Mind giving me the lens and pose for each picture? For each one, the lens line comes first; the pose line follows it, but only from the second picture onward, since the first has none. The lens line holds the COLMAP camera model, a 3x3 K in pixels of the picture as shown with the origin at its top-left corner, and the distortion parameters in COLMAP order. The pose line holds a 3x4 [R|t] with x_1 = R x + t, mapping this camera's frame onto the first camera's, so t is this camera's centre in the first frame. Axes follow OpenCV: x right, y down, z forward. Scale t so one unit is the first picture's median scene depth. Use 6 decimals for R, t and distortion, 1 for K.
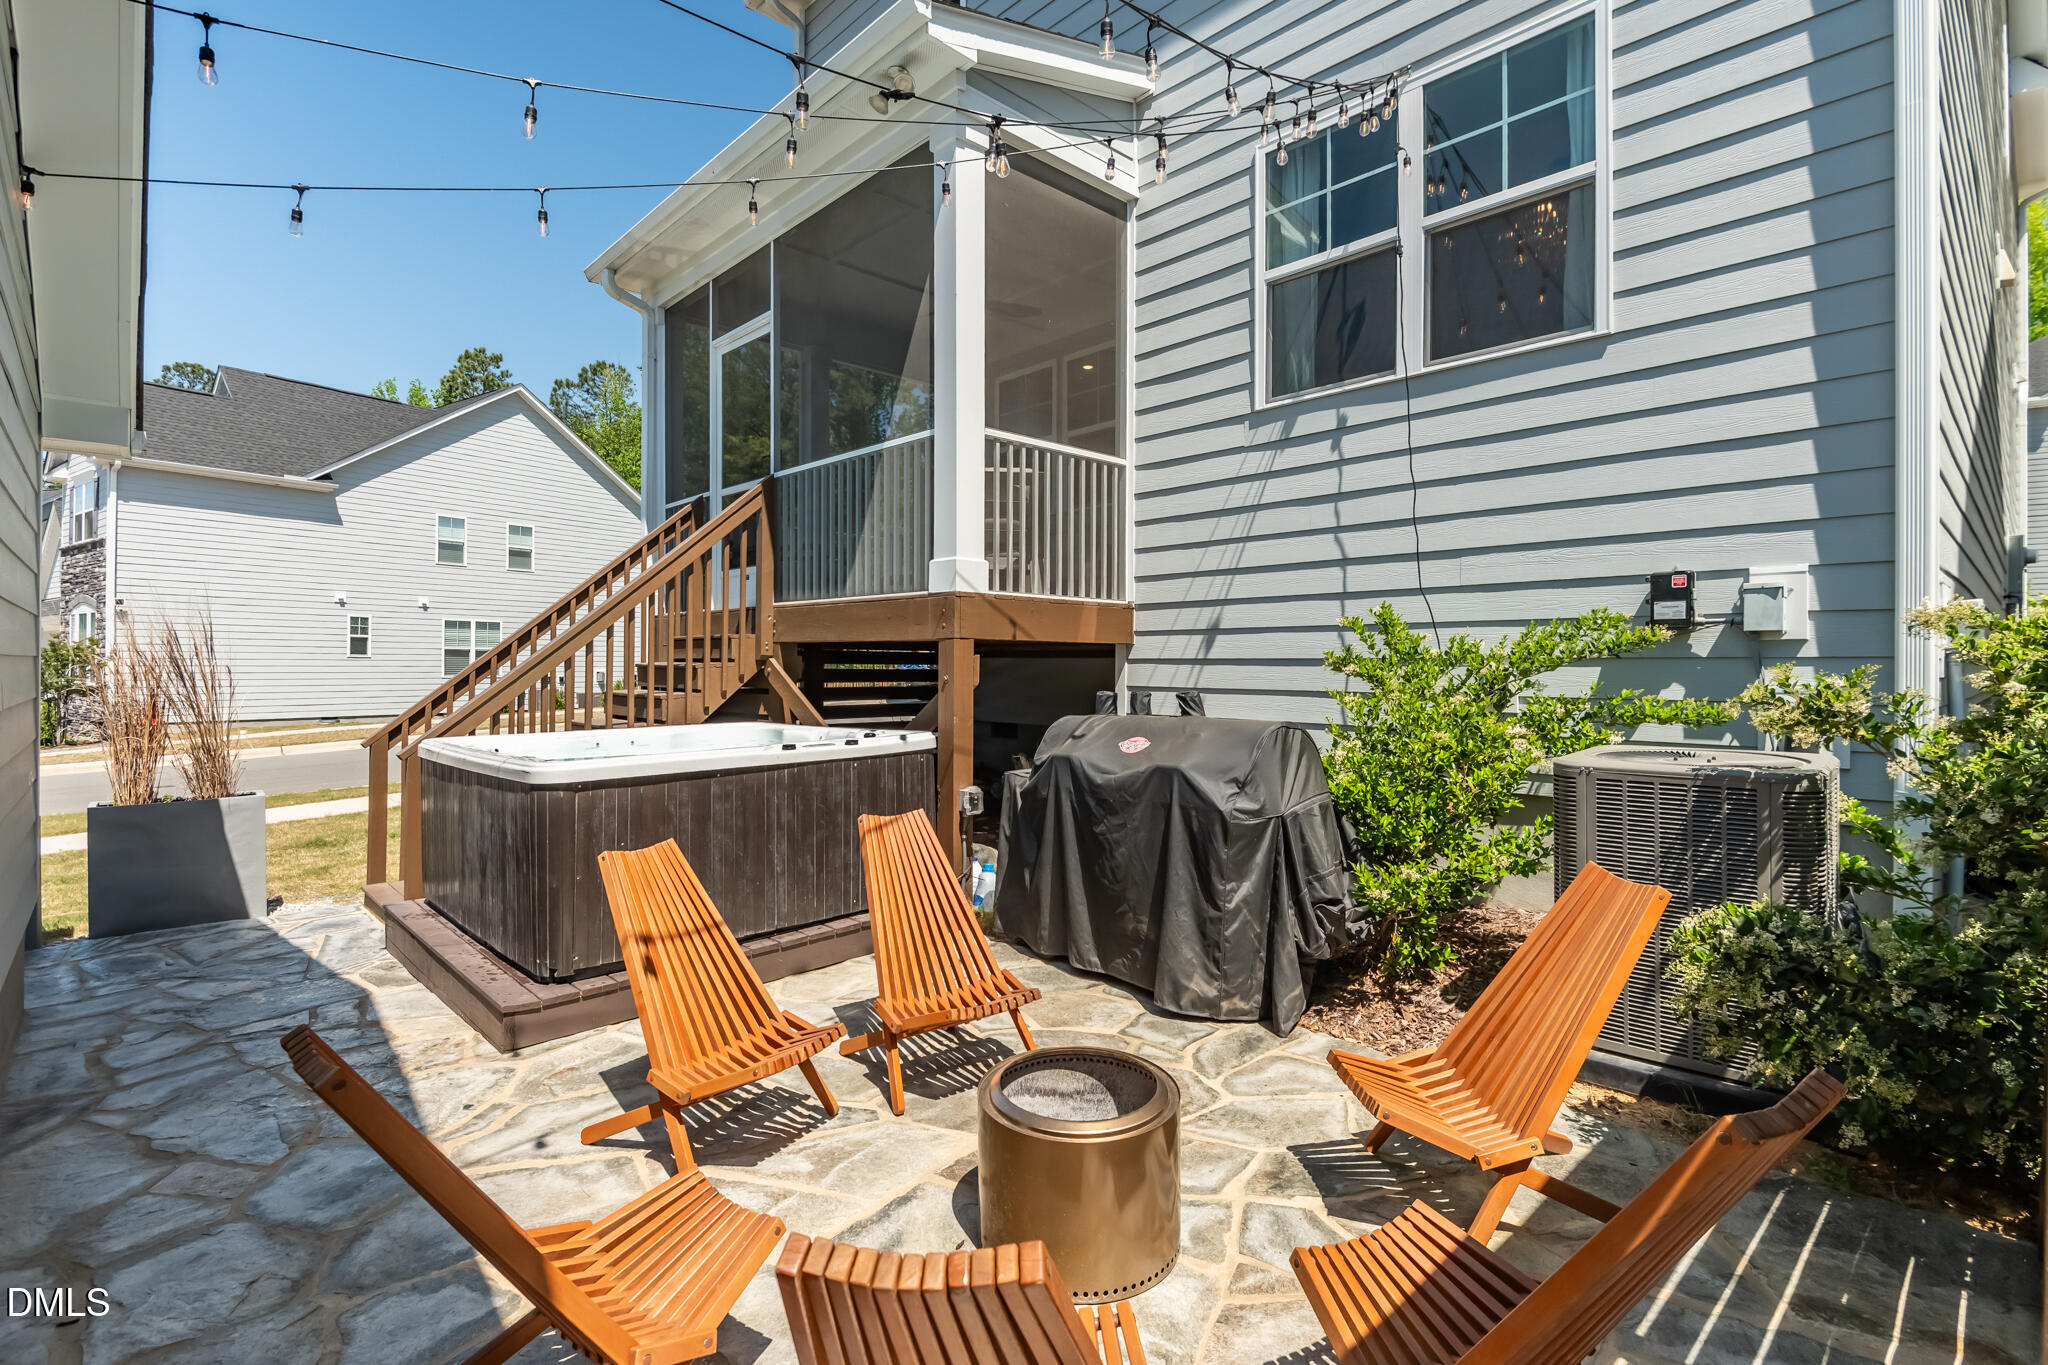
lens RADIAL K [[959.2, 0, 1024.0], [0, 959.2, 682.5], [0, 0, 1]] dist [-0.001613, -0.000482]
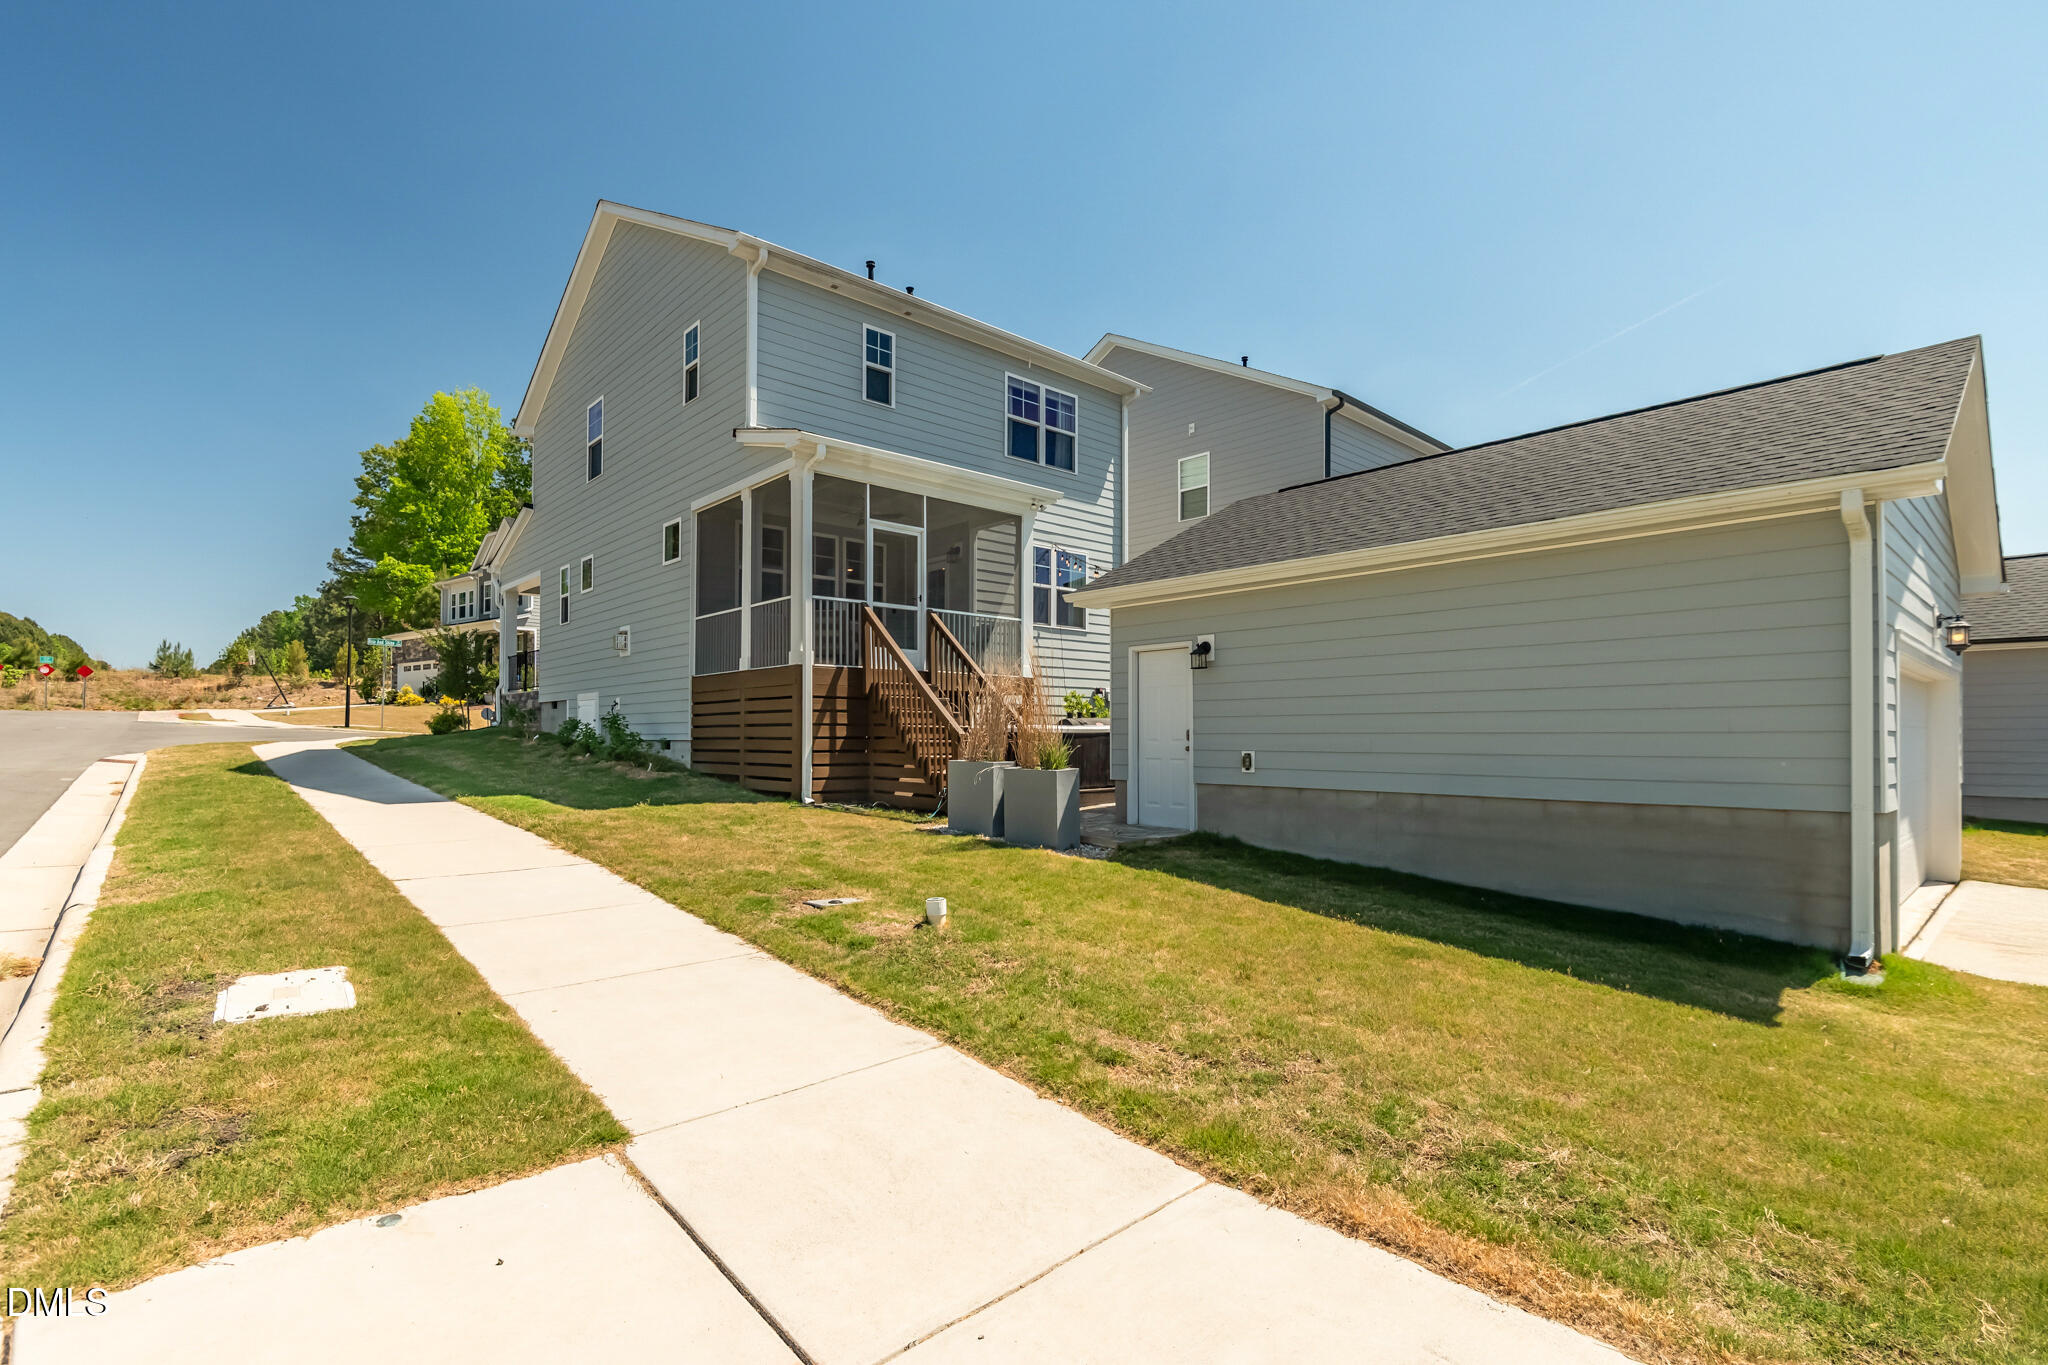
lens RADIAL K [[959.2, 0, 1024.0], [0, 959.2, 682.5], [0, 0, 1]] dist [-0.001613, -0.000482]
pose [[0.014742, 0.052712, 0.998501, -3.241644], [0.021114, 0.998370, -0.053017, 0.080048], [-0.999668, 0.021864, 0.013605, 1.070307]]
